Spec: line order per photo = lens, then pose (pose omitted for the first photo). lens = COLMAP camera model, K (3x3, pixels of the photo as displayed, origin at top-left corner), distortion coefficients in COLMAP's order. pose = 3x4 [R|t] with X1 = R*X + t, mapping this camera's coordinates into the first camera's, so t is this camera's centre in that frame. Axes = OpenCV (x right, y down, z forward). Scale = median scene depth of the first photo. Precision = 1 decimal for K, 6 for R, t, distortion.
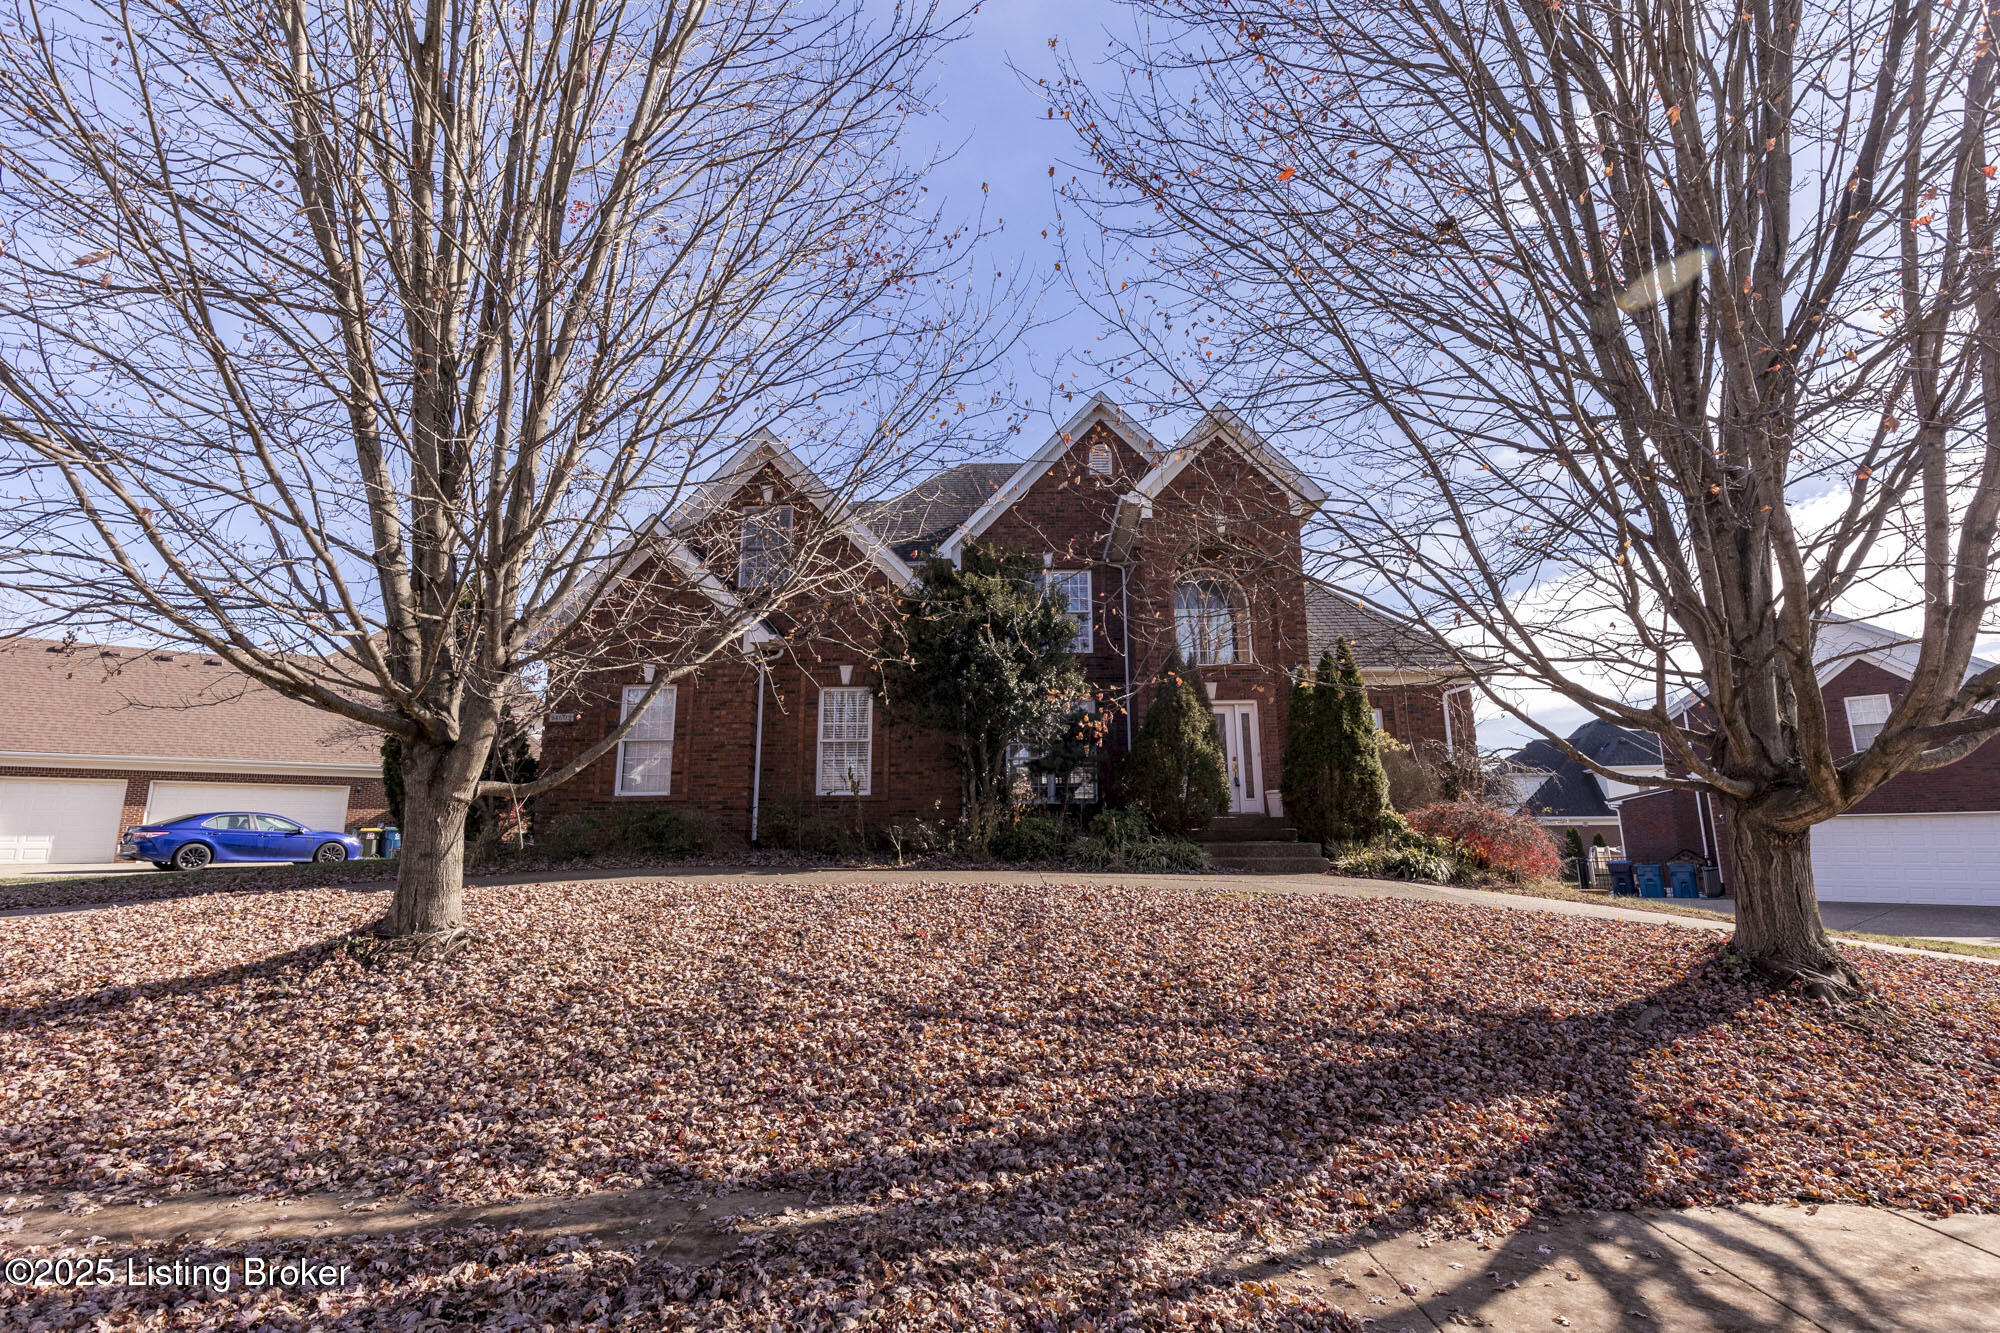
lens RADIAL K [[920.3, 0, 1000.6], [0, 920.3, 669.1], [0, 0, 1]] dist [0.006496, -0.000106]
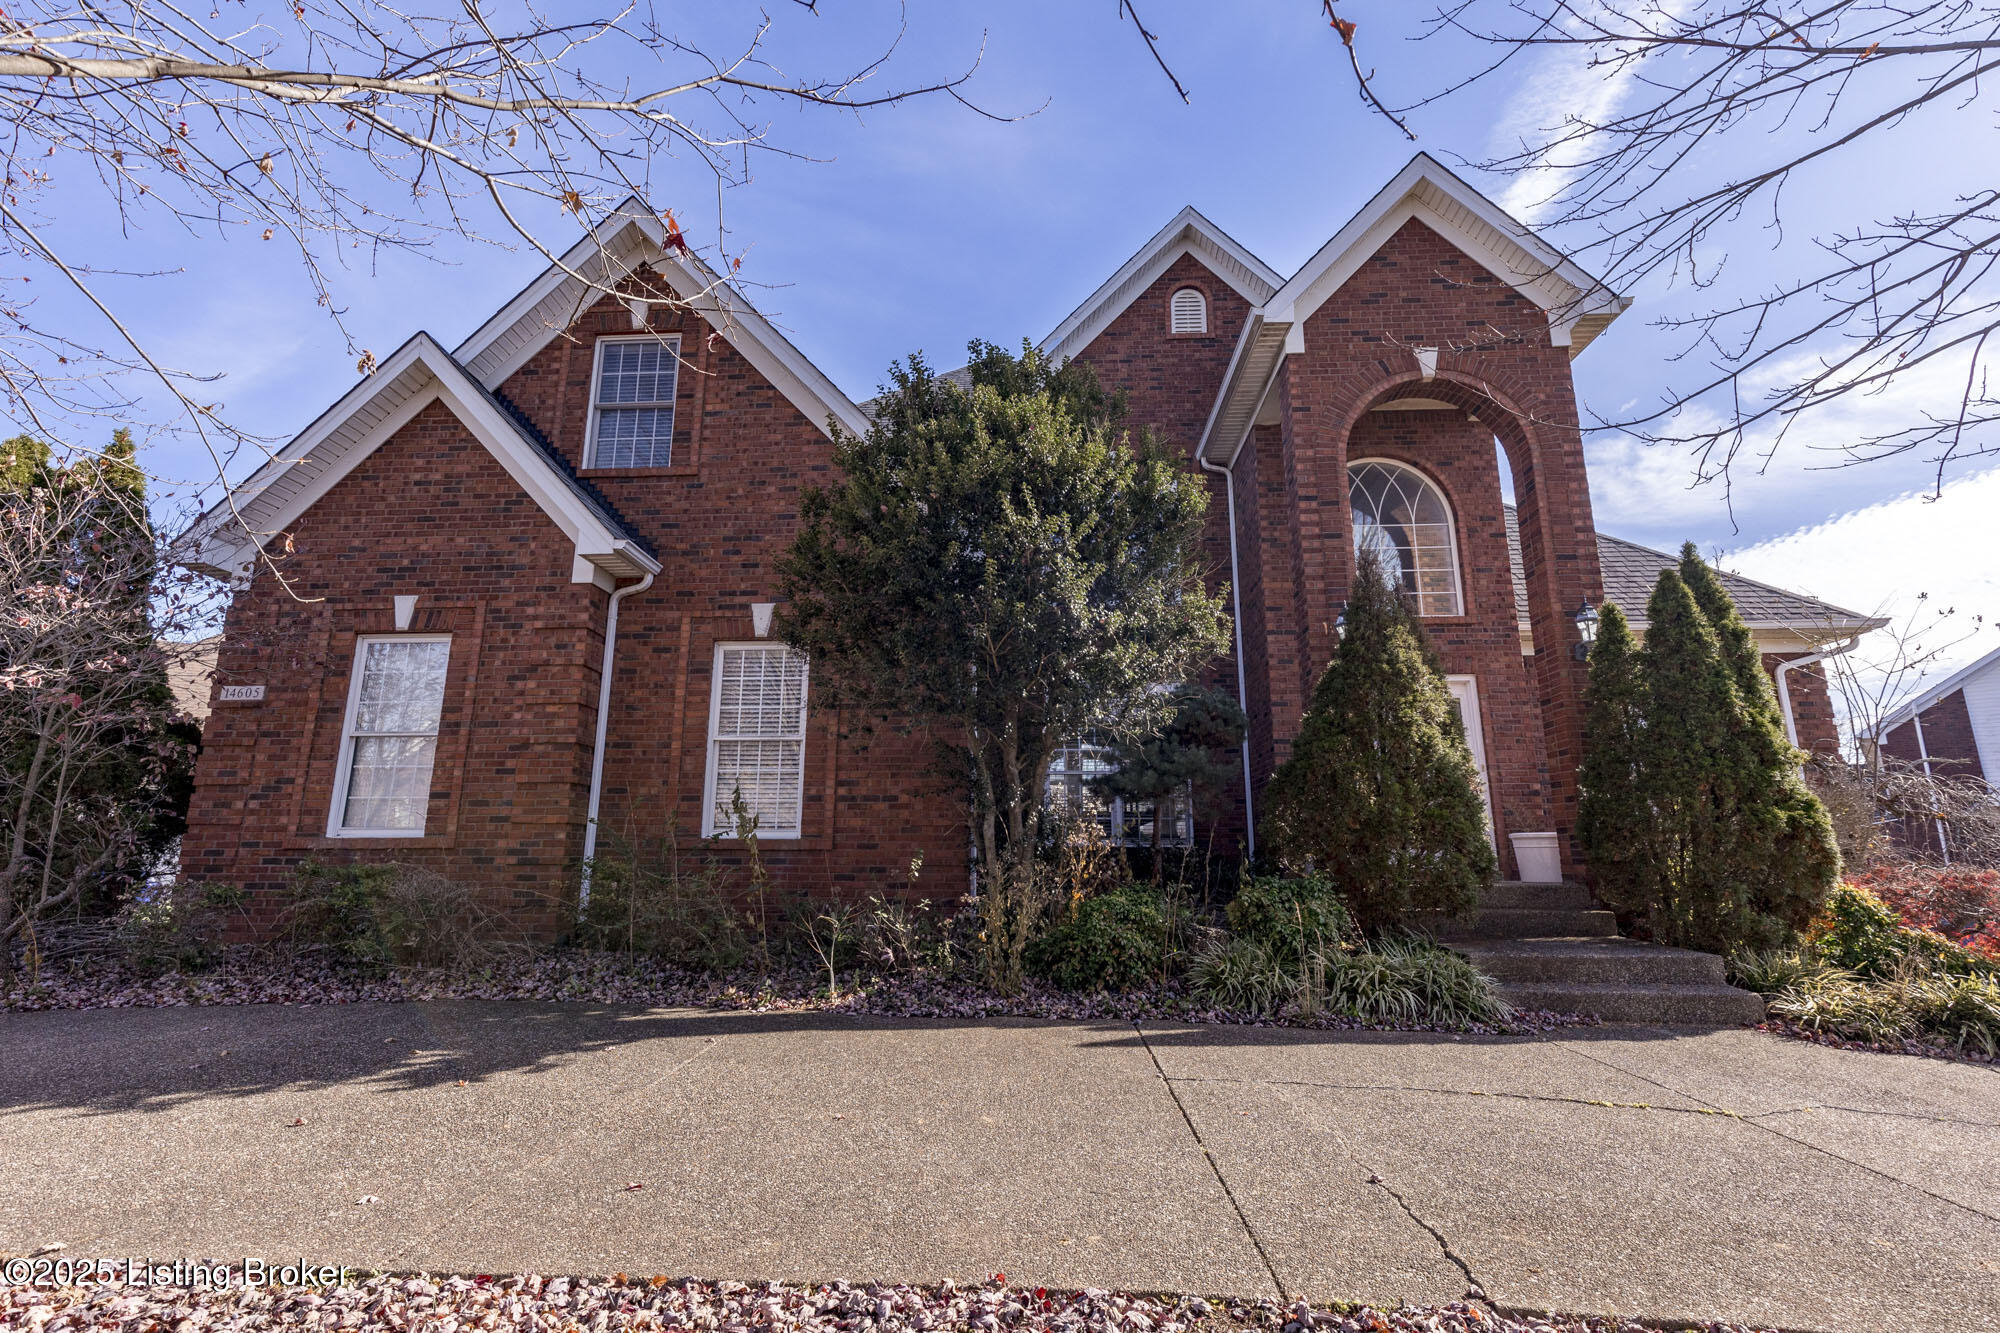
lens RADIAL K [[920.3, 0, 1001.5], [0, 920.3, 664.8], [0, 0, 1]] dist [0.006496, -0.000106]
pose [[0.999778, 0.002704, -0.020883, -0.012642], [-0.003028, 0.999876, -0.015478, 0.043547], [0.020839, 0.015538, 0.999662, 0.468093]]
